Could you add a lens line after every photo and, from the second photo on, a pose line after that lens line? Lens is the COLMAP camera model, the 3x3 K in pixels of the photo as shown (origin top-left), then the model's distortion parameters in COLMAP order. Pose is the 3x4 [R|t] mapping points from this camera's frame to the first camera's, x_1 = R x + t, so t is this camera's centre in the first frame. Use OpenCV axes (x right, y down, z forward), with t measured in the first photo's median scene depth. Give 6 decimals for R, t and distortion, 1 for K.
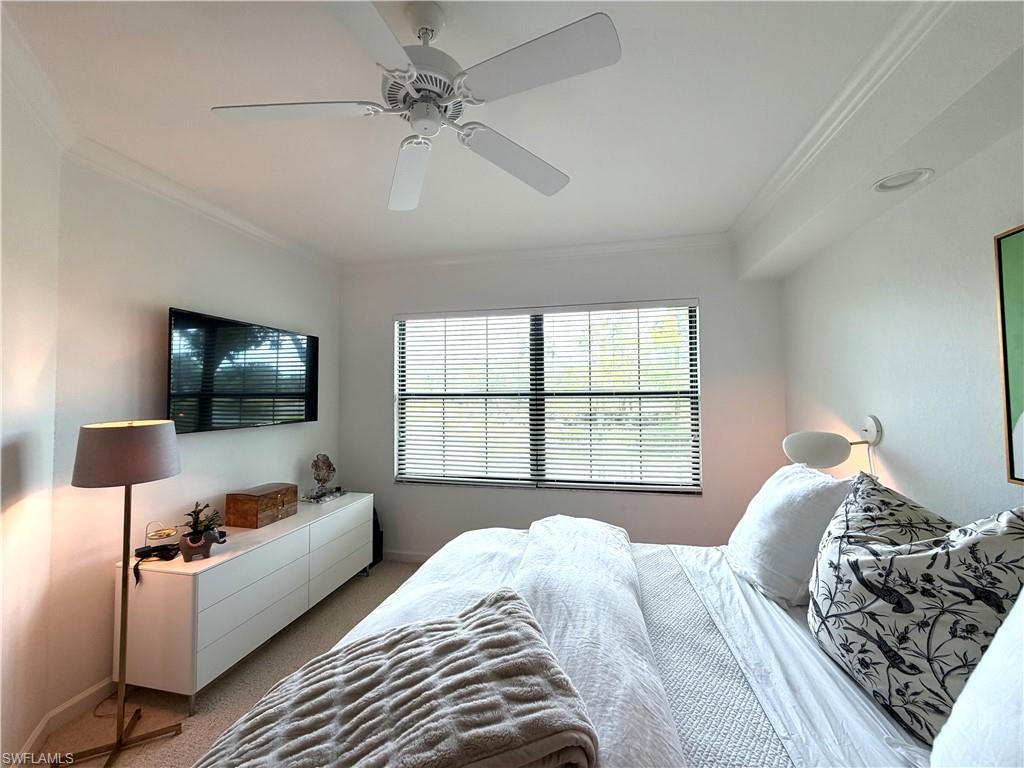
lens RADIAL K [[405.4, 0, 512.0], [0, 405.4, 384.0], [0, 0, 1]] dist [0.000313, 0.000038]
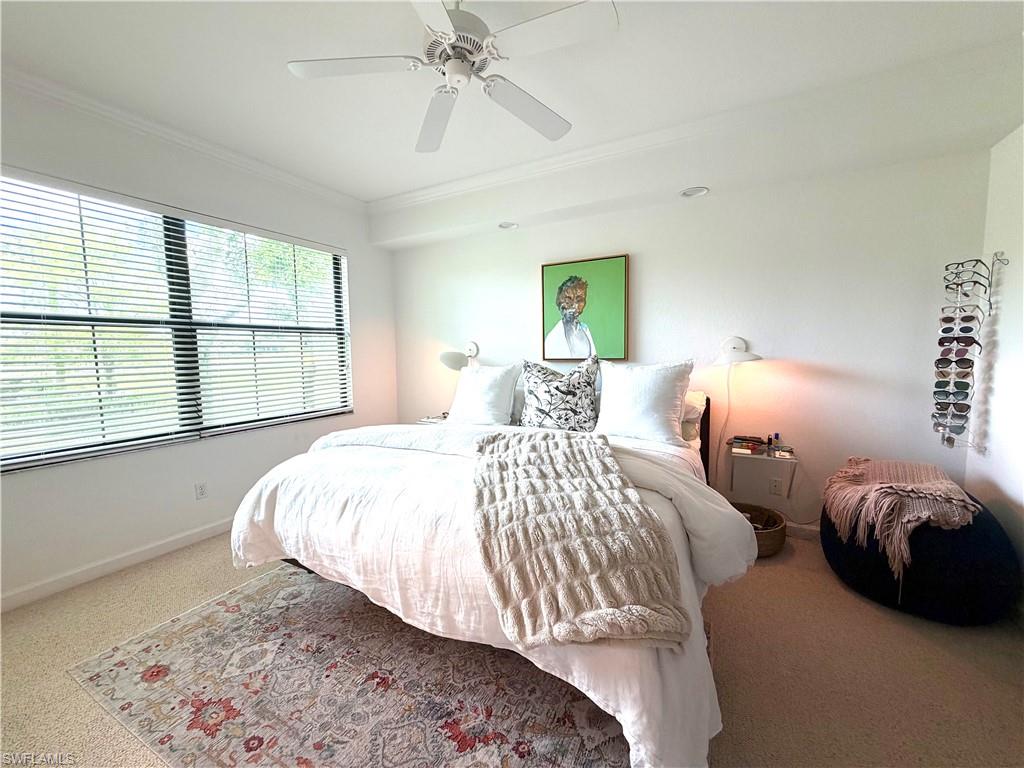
lens RADIAL K [[408.9, 0, 508.1], [0, 408.9, 382.7], [0, 0, 1]] dist [0.002138, 0.000588]
pose [[0.280577, -0.073410, 0.957020, -0.567166], [-0.020113, 0.996402, 0.082327, 0.067017], [-0.959621, -0.042347, 0.278091, 0.187530]]
